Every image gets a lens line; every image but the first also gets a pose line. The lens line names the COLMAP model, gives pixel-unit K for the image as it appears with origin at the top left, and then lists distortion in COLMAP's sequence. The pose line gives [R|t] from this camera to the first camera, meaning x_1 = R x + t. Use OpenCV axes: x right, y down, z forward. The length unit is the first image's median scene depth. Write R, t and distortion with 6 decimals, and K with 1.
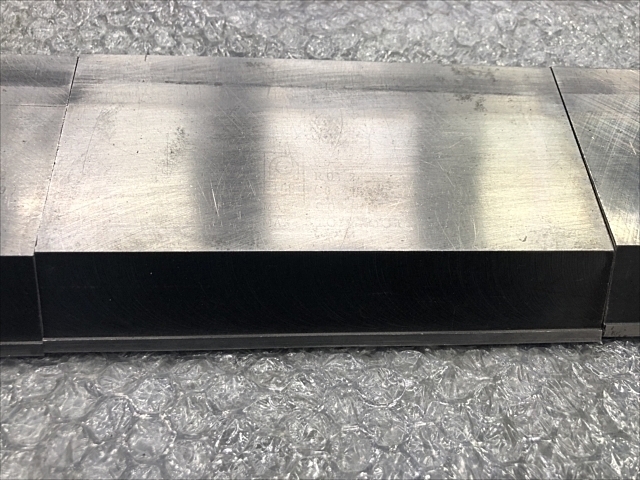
lens RADIAL K [[517.4, 0, 318.6], [0, 517.4, 234.1], [0, 0, 1]] dist [0.019367, -0.022668]
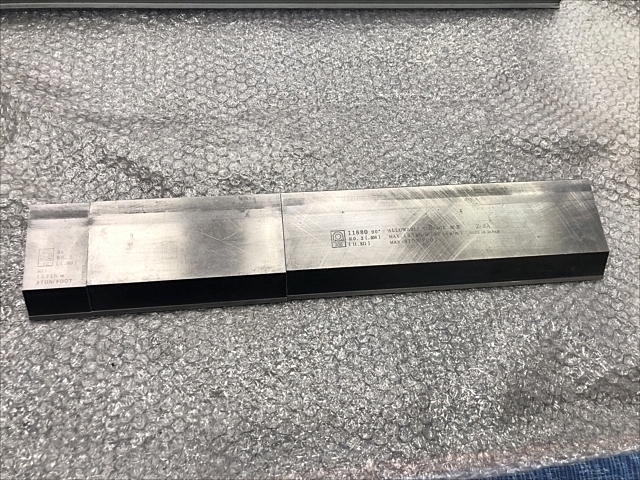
lens RADIAL K [[517.4, 0, 319.3], [0, 517.4, 240.7], [0, 0, 1]] dist [0.019367, -0.022668]
pose [[0.998454, -0.046304, 0.030766, 0.695932], [0.041734, 0.989903, 0.135465, -0.540665], [-0.036727, -0.133971, 0.990304, -1.919107]]
